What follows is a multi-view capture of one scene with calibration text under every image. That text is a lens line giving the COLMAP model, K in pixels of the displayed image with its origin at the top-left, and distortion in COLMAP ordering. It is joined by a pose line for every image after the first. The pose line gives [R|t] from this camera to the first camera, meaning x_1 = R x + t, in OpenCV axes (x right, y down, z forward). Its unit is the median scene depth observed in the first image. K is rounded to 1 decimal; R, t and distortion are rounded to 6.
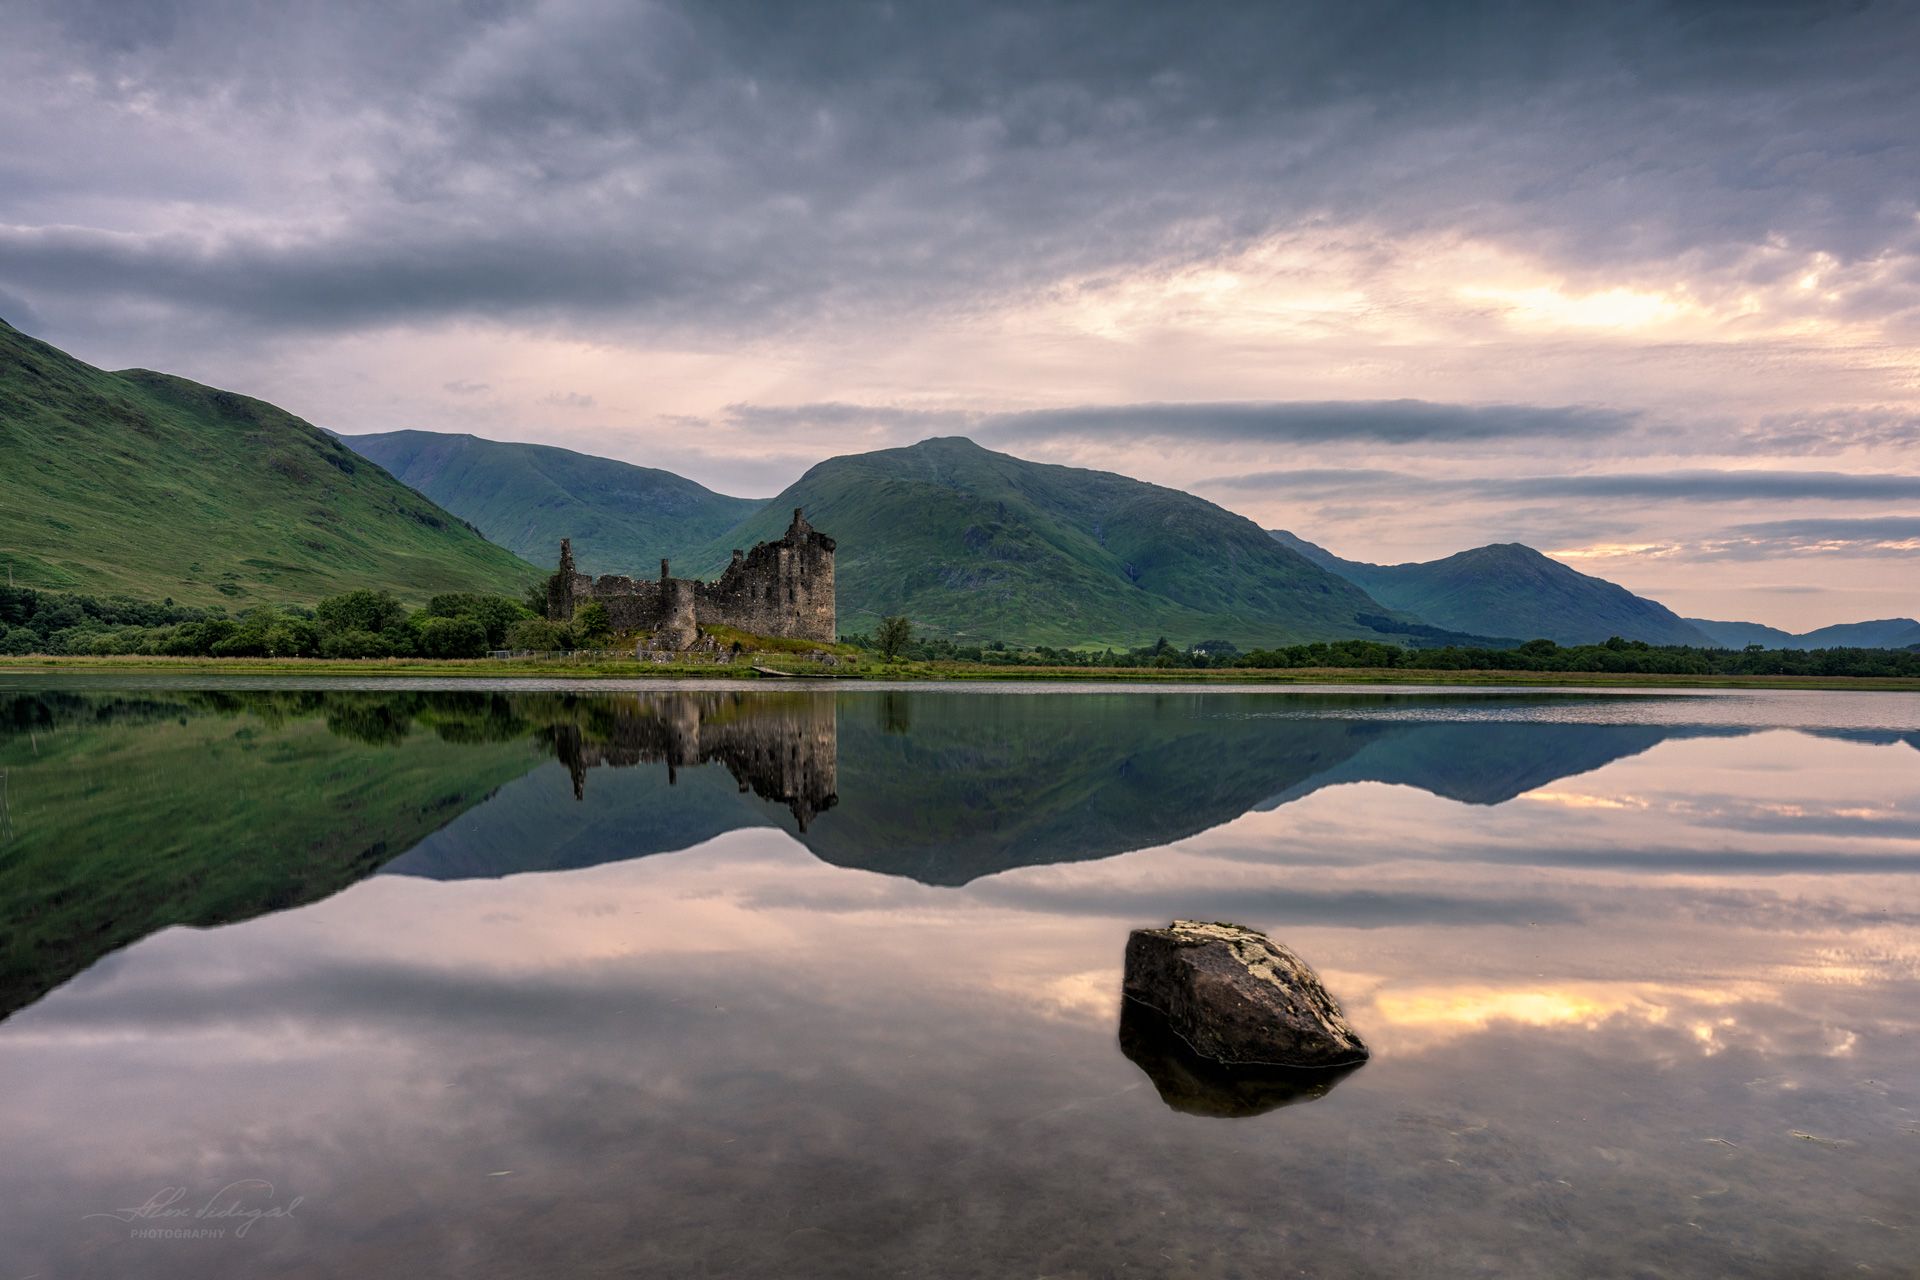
lens RADIAL K [[1238.9, 0, 968.6], [0, 1238.9, 903.1], [0, 0, 1]] dist [0.008209, -0.000988]
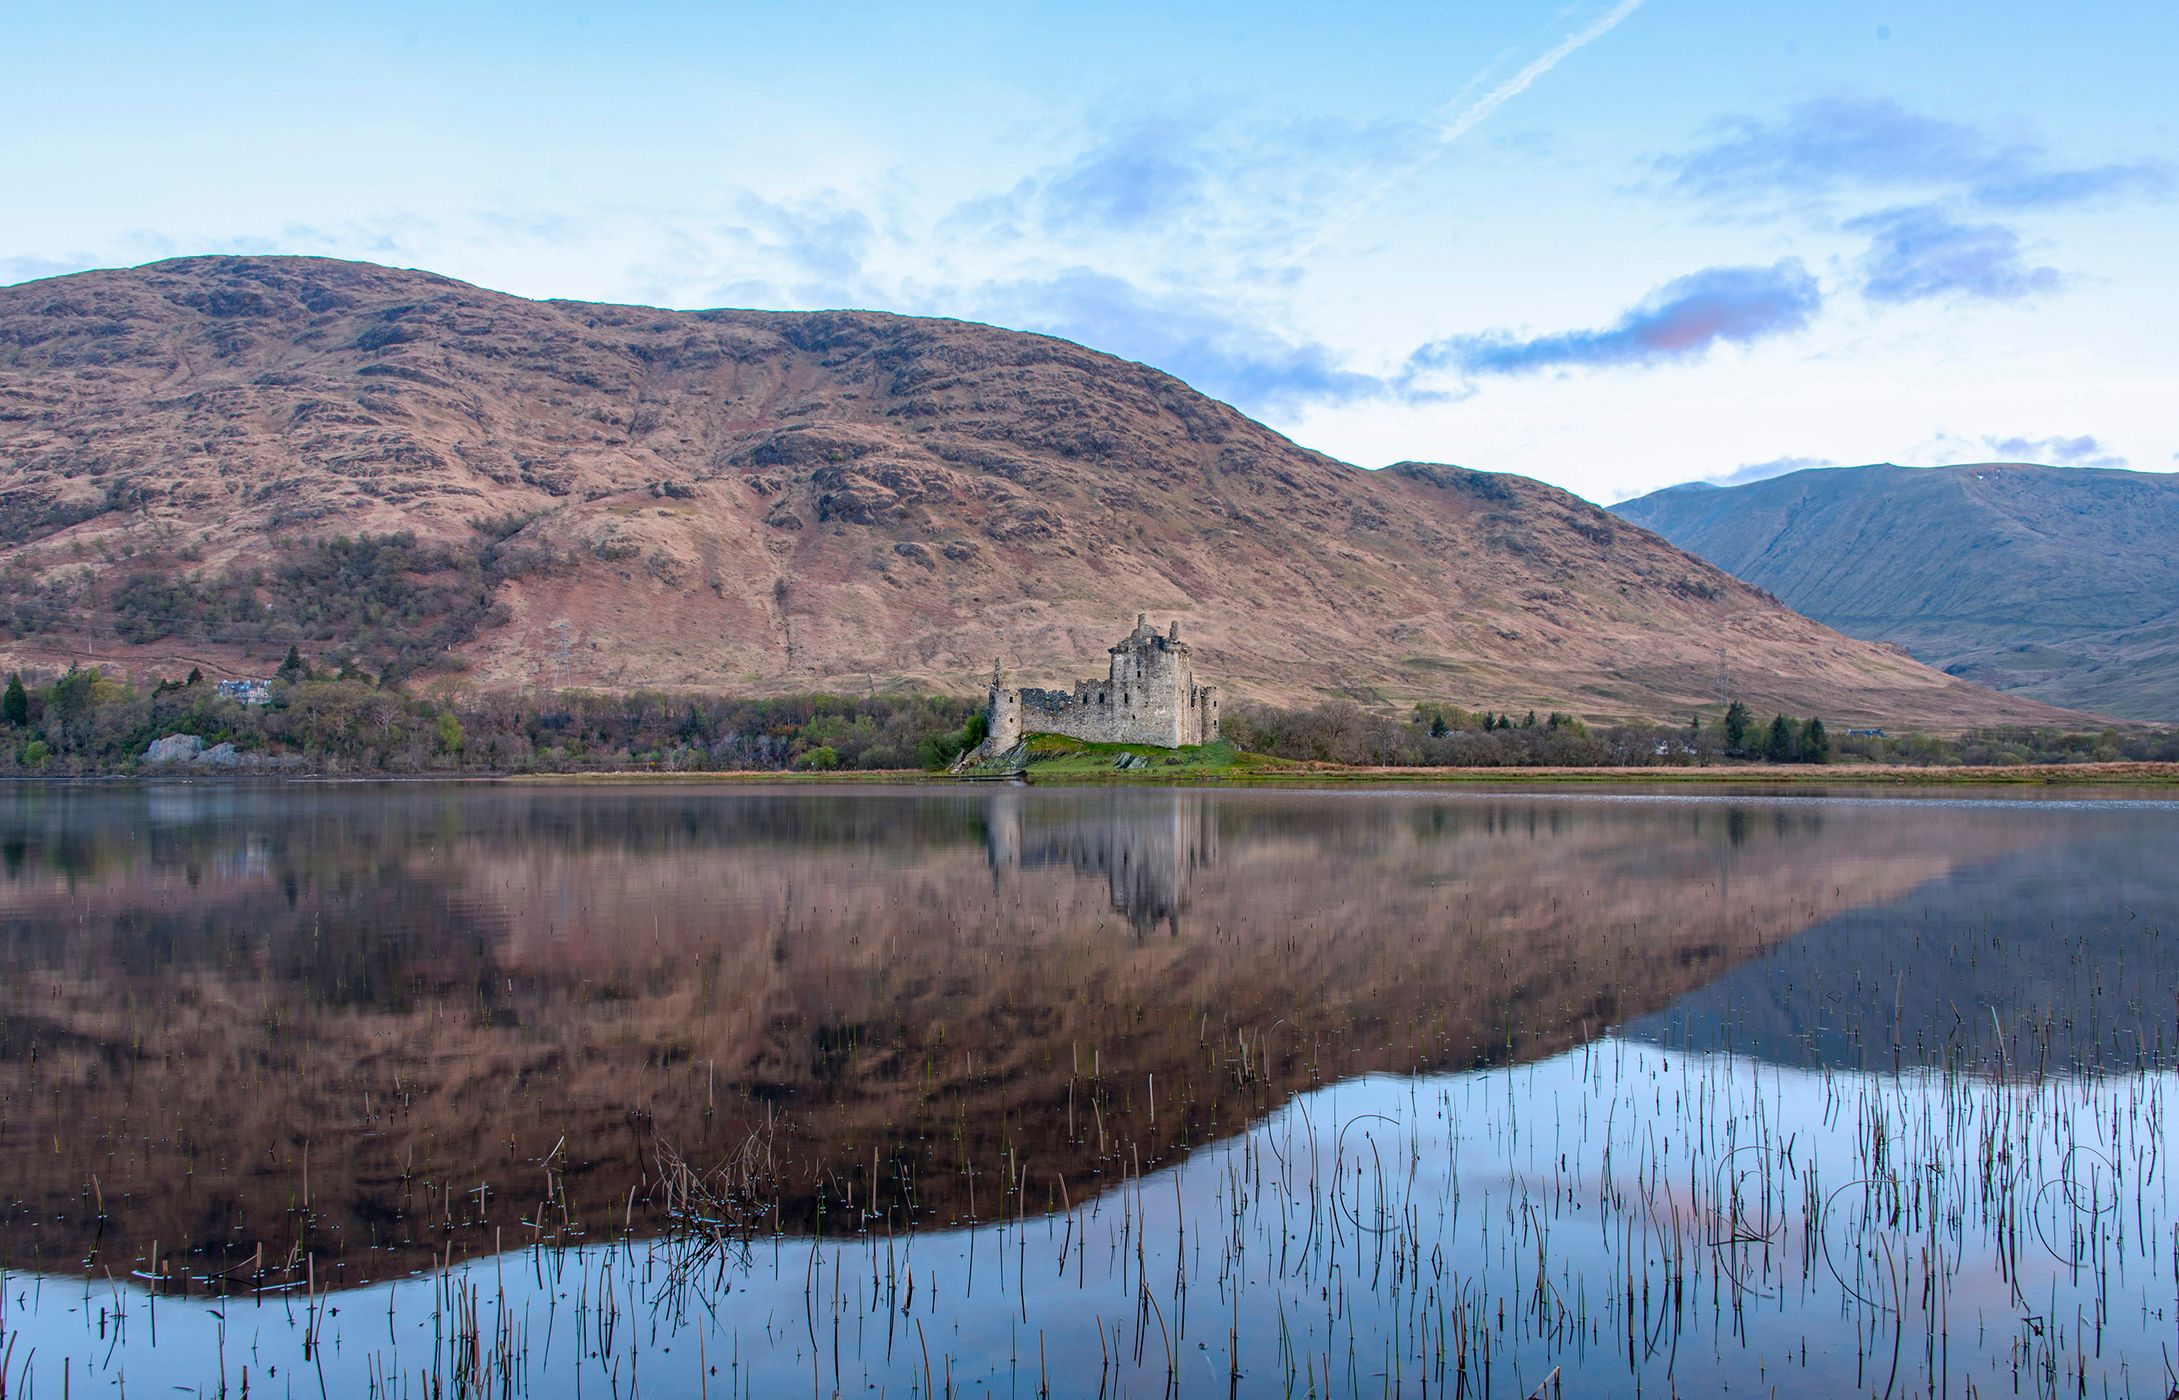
lens RADIAL K [[1765.3, 0, 1078.8], [0, 1765.3, 747.3], [0, 0, 1]] dist [0.029522, -0.014005]
pose [[0.666907, -0.021248, -0.744838, 0.791450], [-0.130372, 0.980847, -0.144712, -0.001103], [0.733647, 0.193615, 0.651364, 0.053330]]
